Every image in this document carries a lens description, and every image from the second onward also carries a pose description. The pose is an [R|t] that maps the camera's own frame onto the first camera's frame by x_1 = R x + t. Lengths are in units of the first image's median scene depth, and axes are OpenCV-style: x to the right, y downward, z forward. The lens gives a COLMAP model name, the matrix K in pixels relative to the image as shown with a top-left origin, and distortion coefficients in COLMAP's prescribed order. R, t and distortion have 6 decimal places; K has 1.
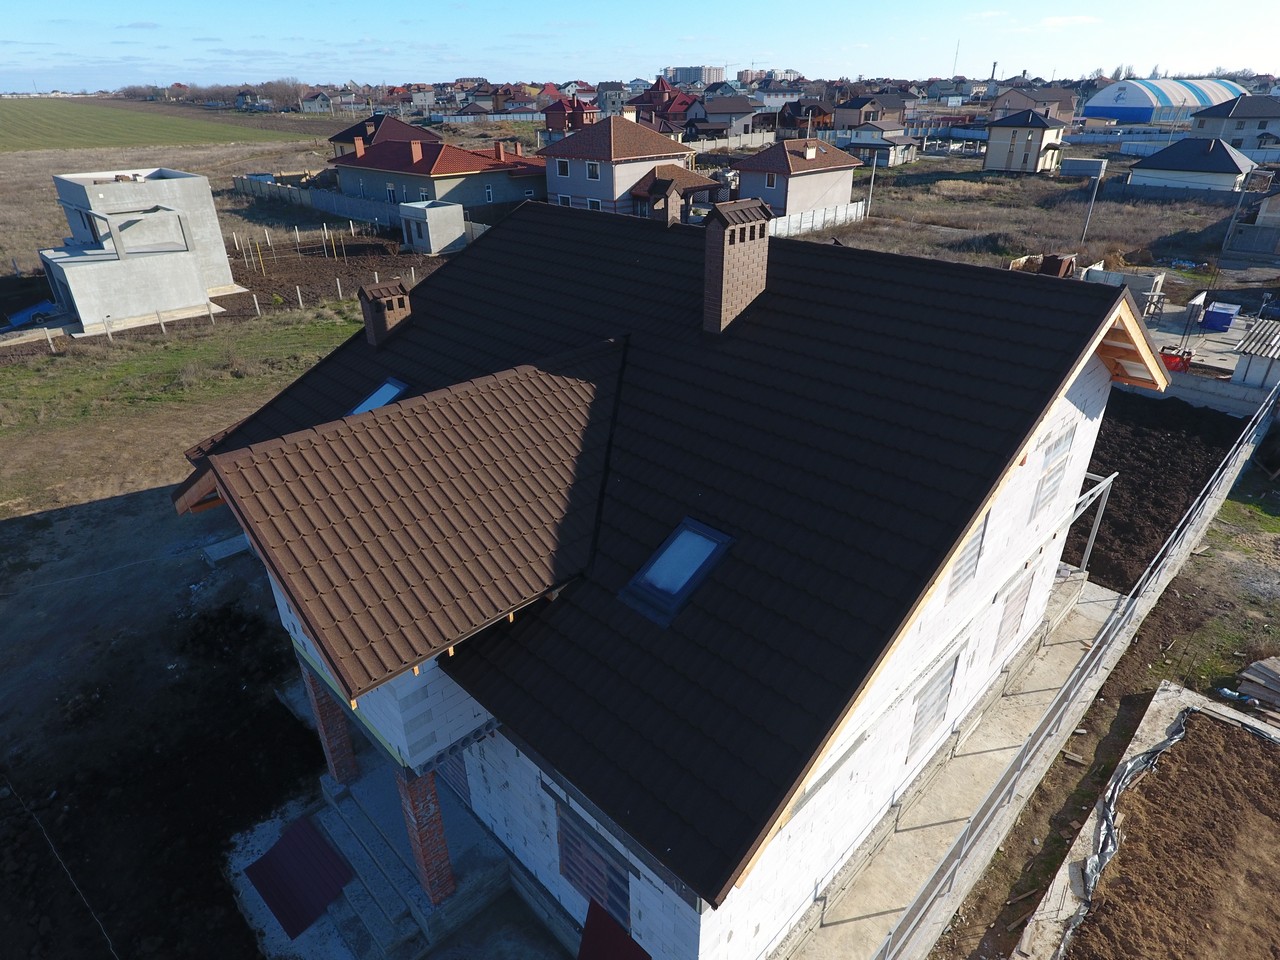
lens RADIAL K [[747.8, 0, 640.3], [0, 747.8, 472.9], [0, 0, 1]] dist [-0.002587, -0.000566]
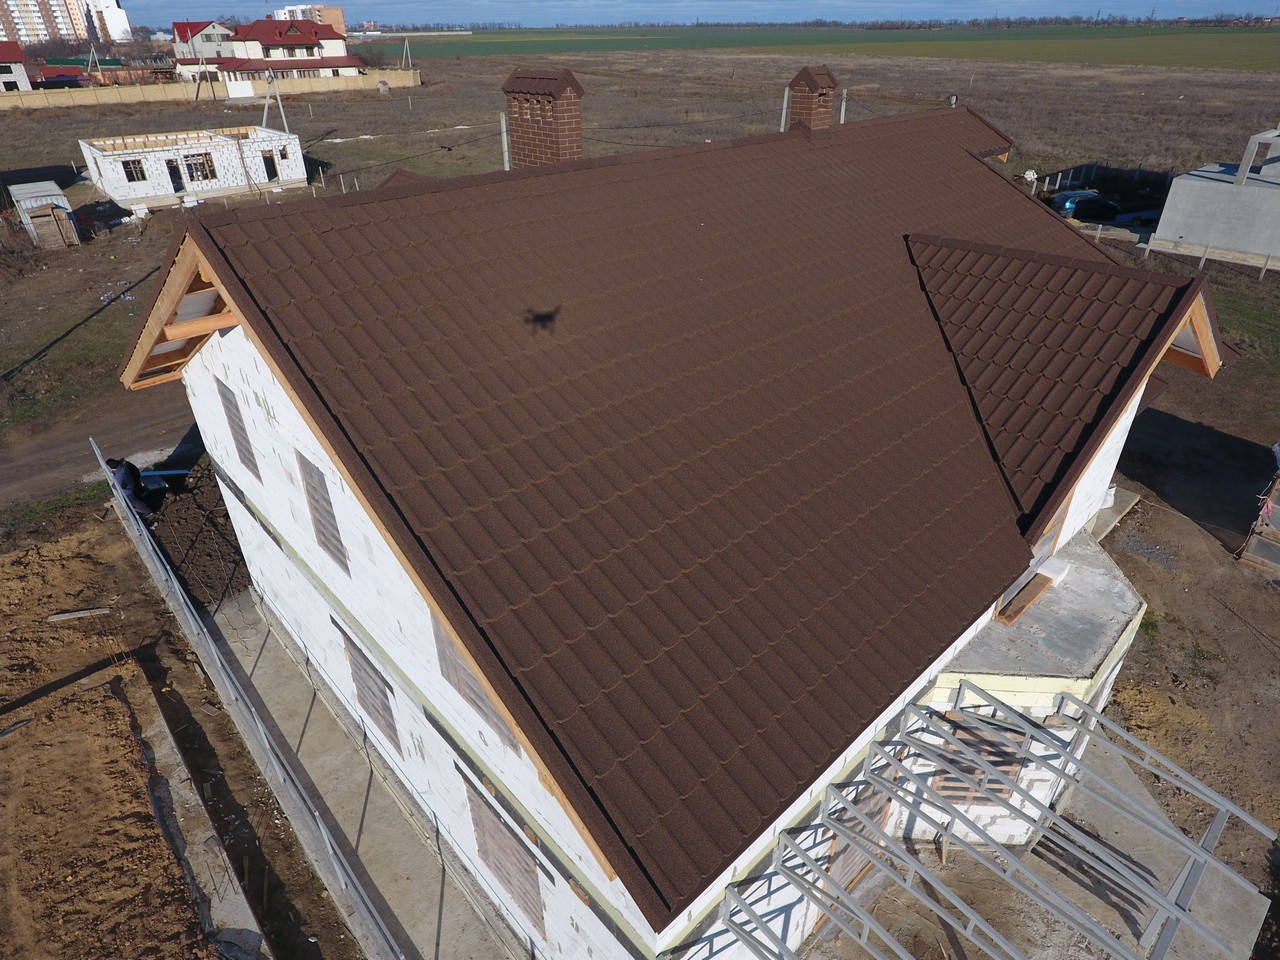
lens RADIAL K [[747.8, 0, 640.3], [0, 747.8, 472.9], [0, 0, 1]] dist [-0.002587, -0.000566]
pose [[-0.038332, 0.519080, -0.853866, 0.171071], [-0.448125, 0.754822, 0.478987, -0.074280], [0.893149, 0.400999, 0.203679, 0.174533]]
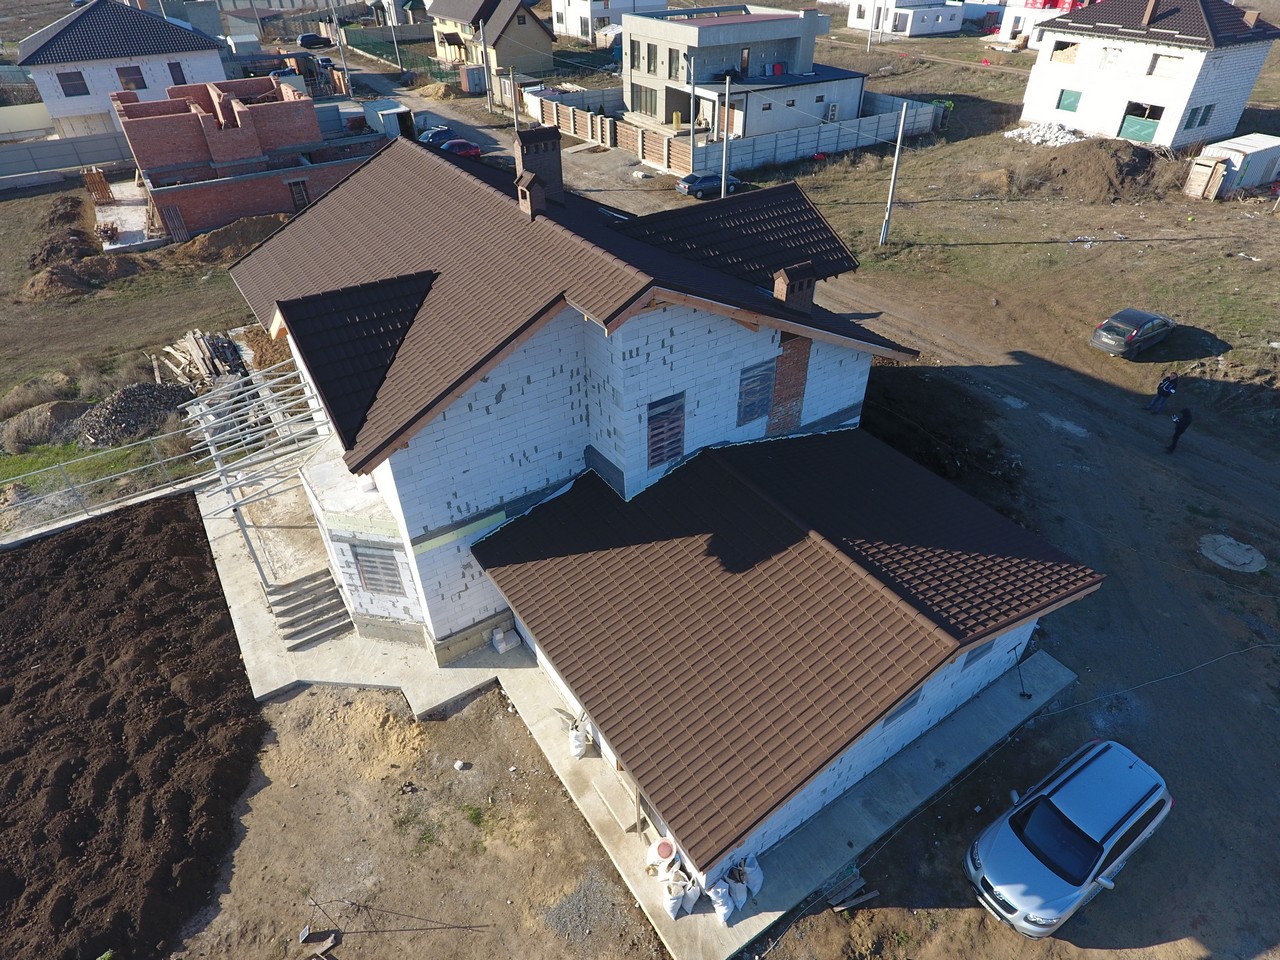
lens RADIAL K [[747.8, 0, 640.3], [0, 747.8, 472.9], [0, 0, 1]] dist [-0.002587, -0.000566]
pose [[-0.981247, -0.101324, 0.163972, -0.068478], [0.103597, 0.440144, 0.891931, -0.229795], [-0.162545, 0.892192, -0.421393, 0.364664]]
